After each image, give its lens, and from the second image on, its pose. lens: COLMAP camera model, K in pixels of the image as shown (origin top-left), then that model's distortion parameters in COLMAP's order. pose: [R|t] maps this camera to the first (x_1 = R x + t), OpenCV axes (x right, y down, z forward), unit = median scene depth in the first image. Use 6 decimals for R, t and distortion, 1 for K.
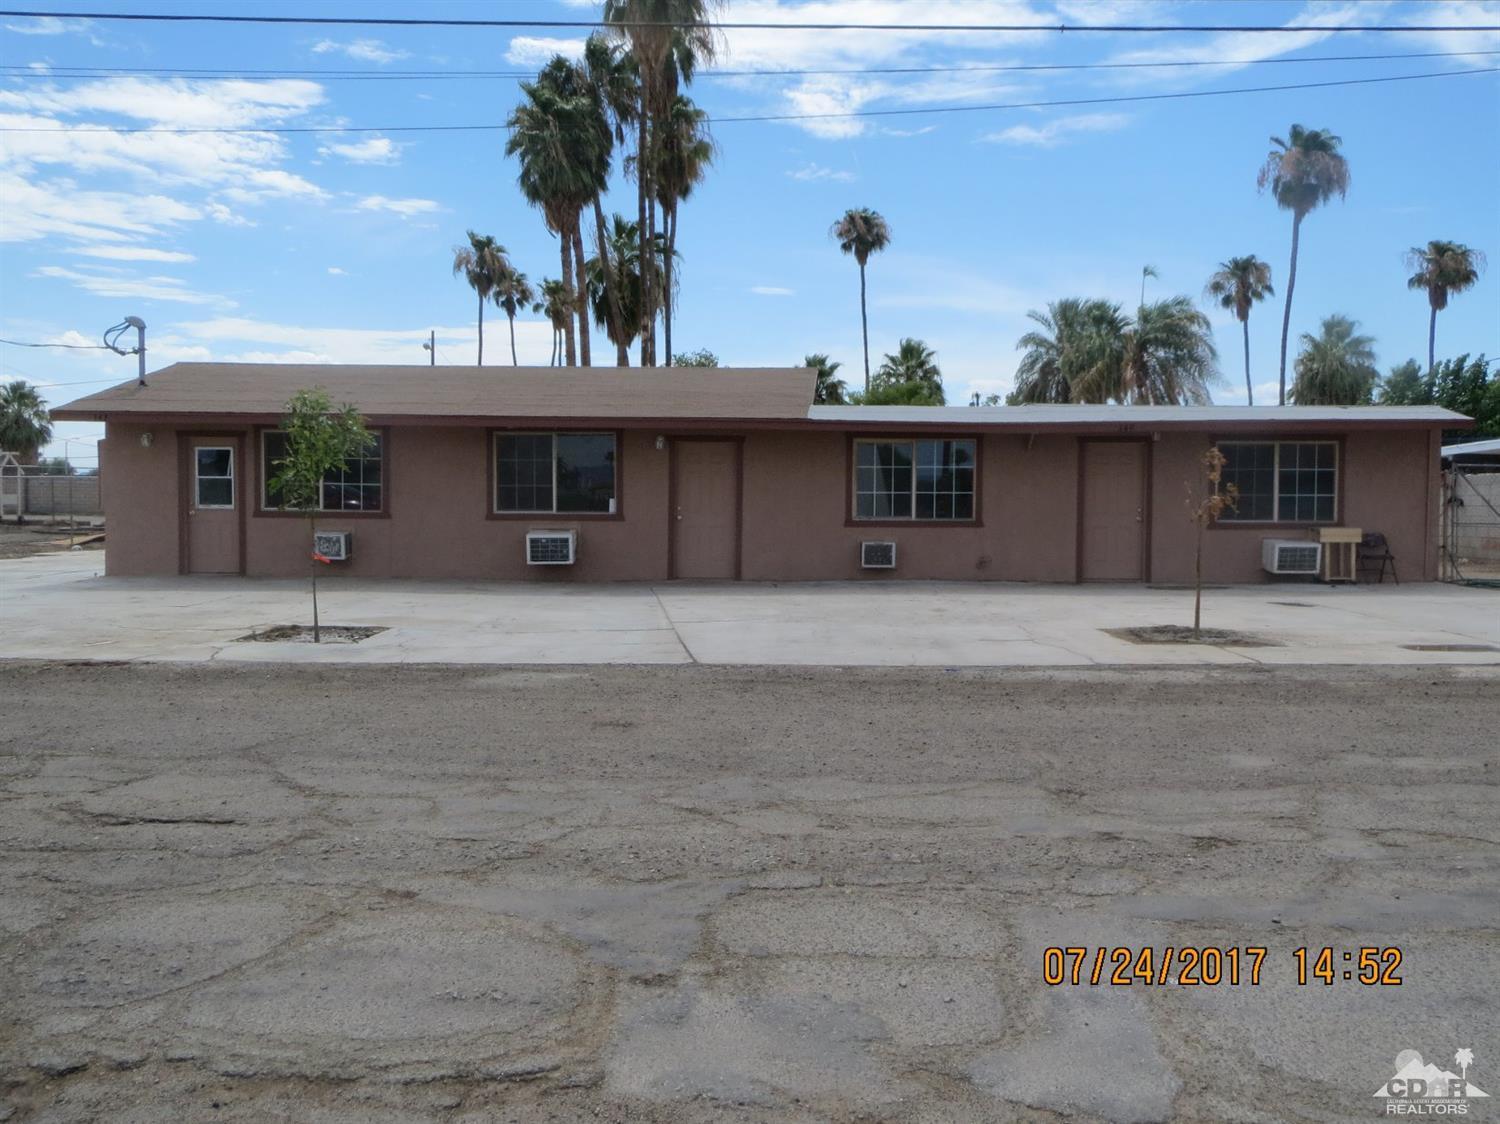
lens RADIAL K [[1151.8, 0, 750.0], [0, 1151.8, 562.0], [0, 0, 1]] dist [0.039542, 0.003392]
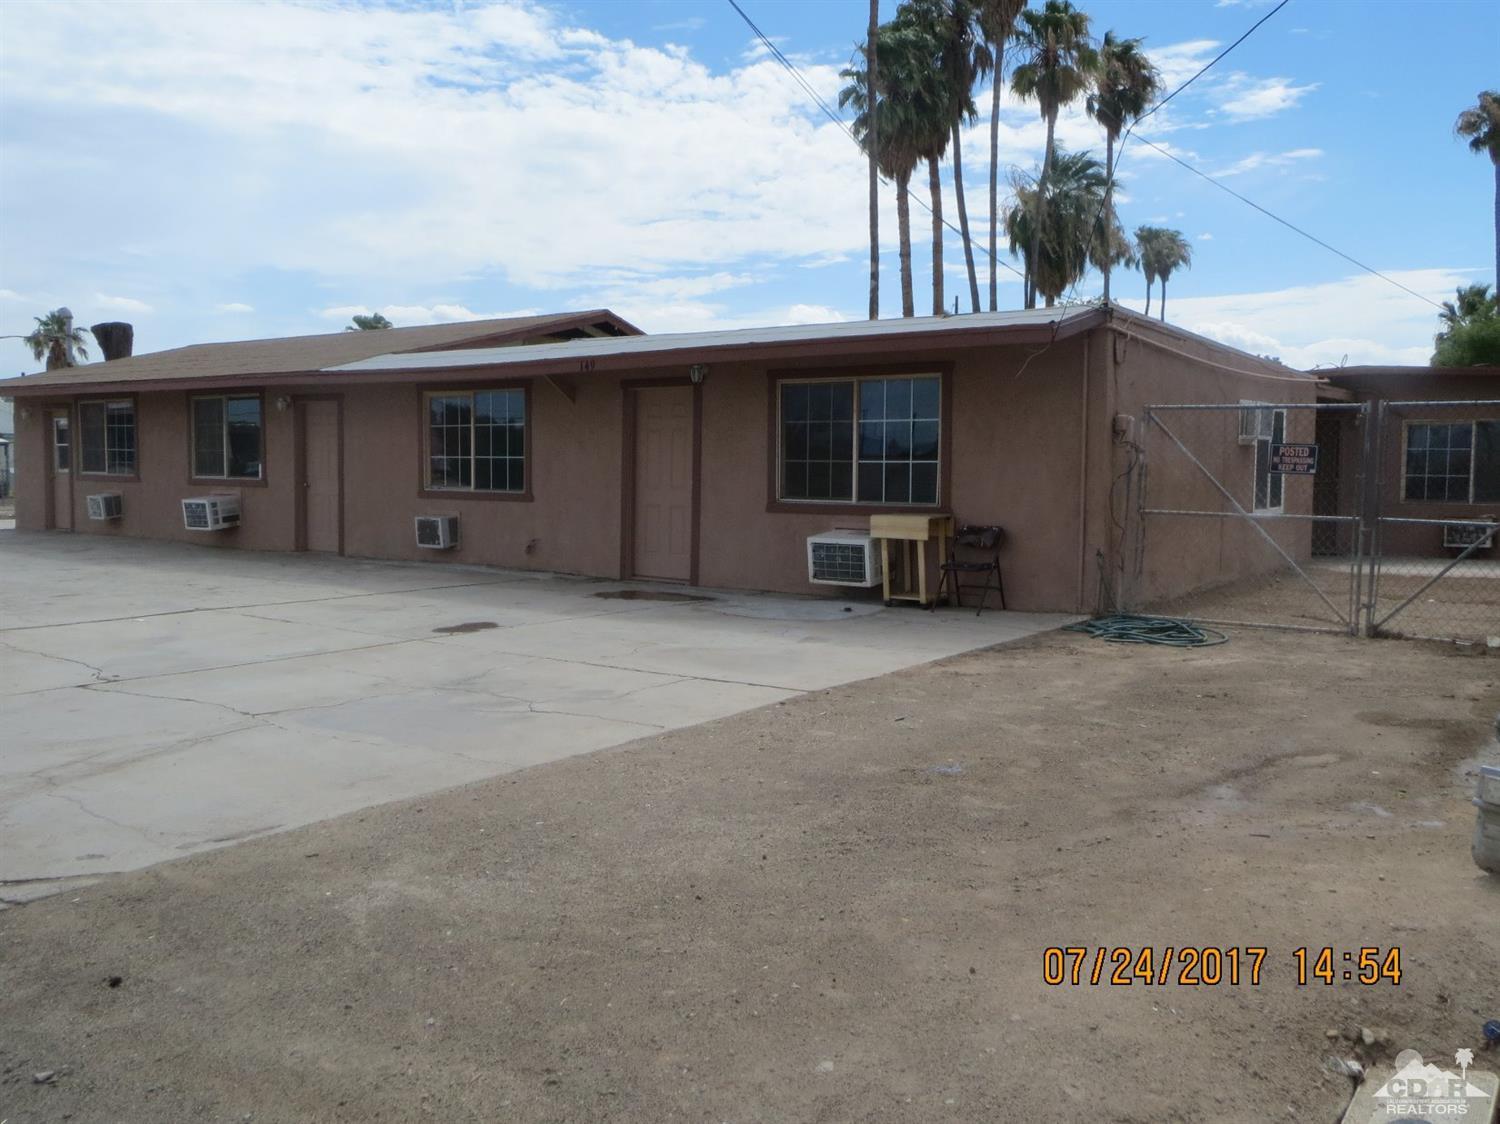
lens RADIAL K [[1303.7, 0, 694.0], [0, 1303.7, 567.5], [0, 0, 1]] dist [-0.030382, -0.004030]
pose [[0.790959, 0.053308, -0.609542, 0.810283], [-0.054589, 0.998373, 0.016478, -0.006711], [0.609429, 0.020241, 0.792582, 0.376816]]
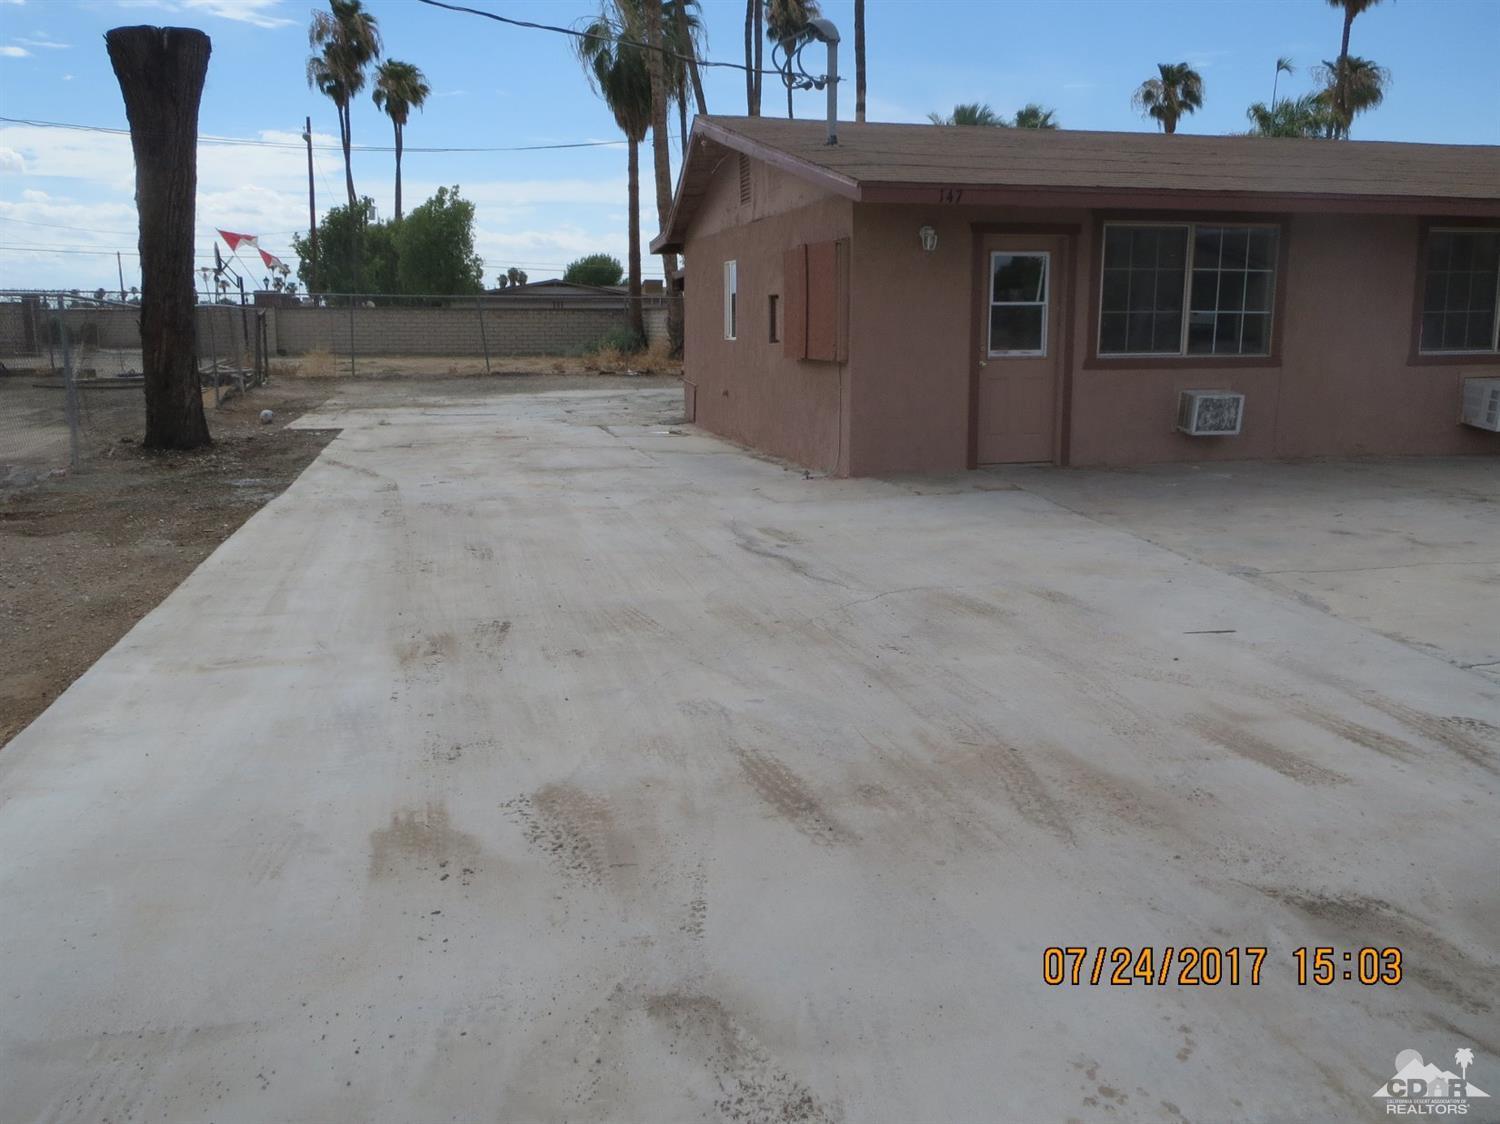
lens RADIAL K [[1244.8, 0, 750.0], [0, 1244.8, 562.0], [0, 0, 1]] dist [-0.030727, 0.009309]
pose [[0.971156, -0.060073, 0.230754, -0.750971], [0.030958, 0.991319, 0.127782, -0.027030], [-0.236428, -0.116953, 0.964585, 0.407781]]
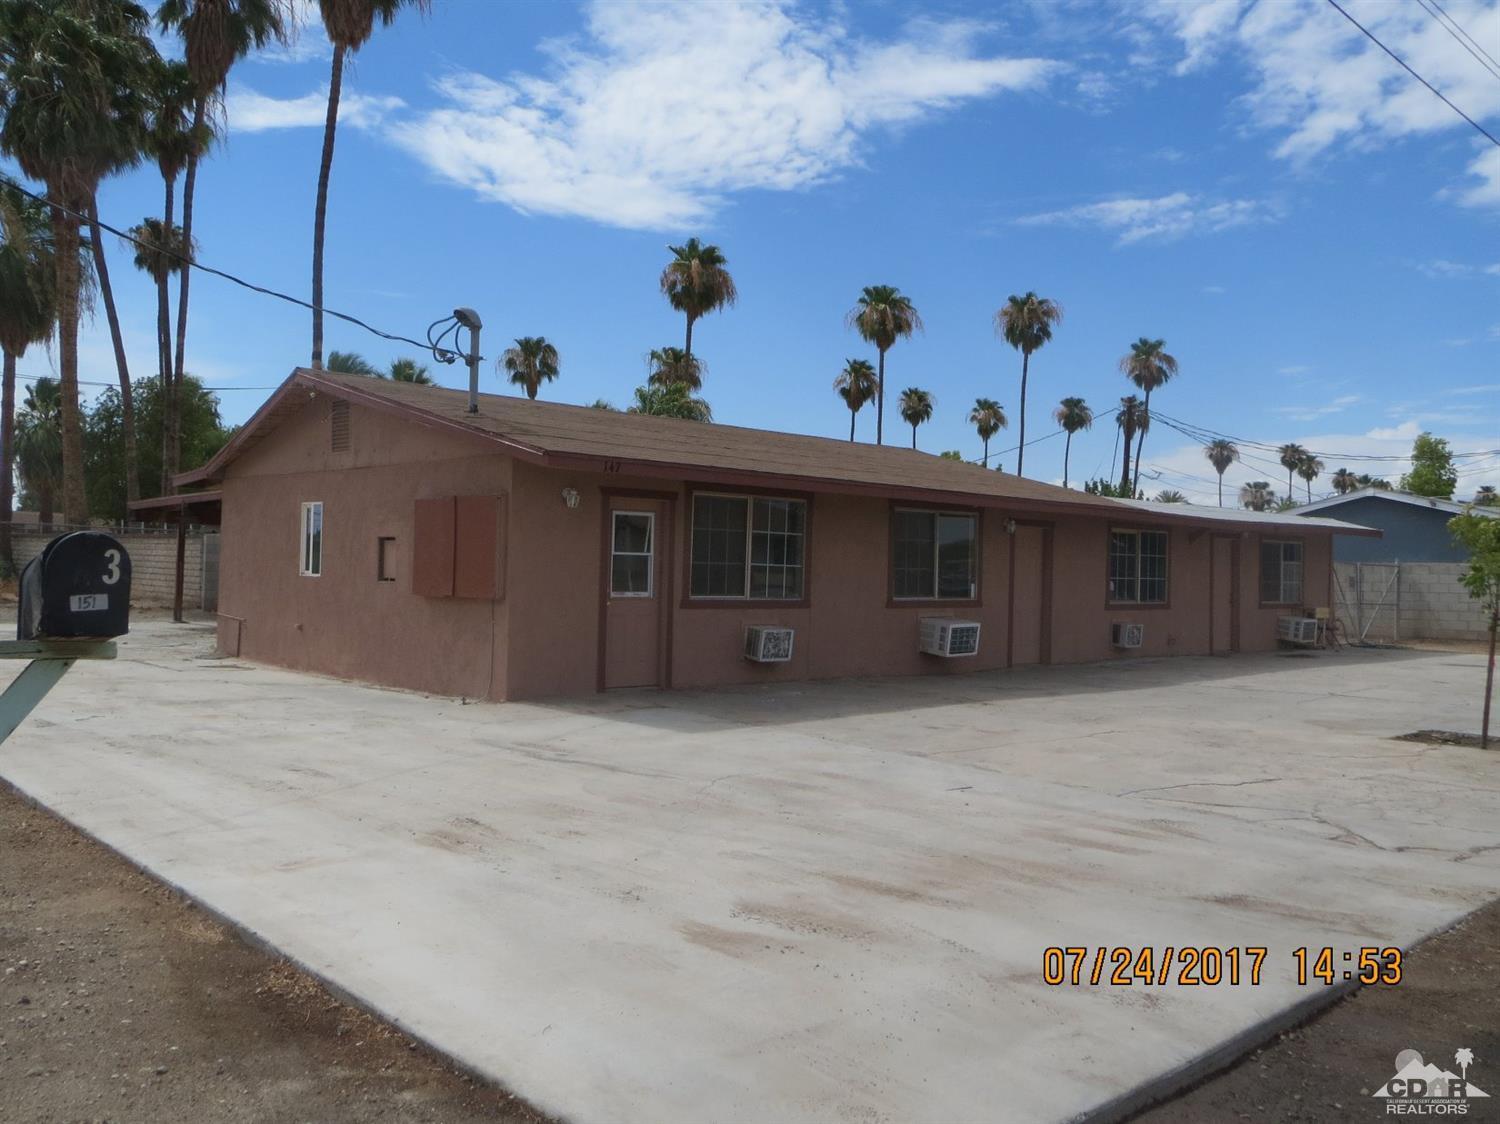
lens RADIAL K [[1244.8, 0, 750.0], [0, 1244.8, 562.0], [0, 0, 1]] dist [-0.030727, 0.009309]
pose [[0.723998, 0.013465, 0.689670, -0.938933], [0.027223, 0.998473, -0.048073, -0.028841], [-0.689264, 0.053580, 0.722526, 0.400242]]
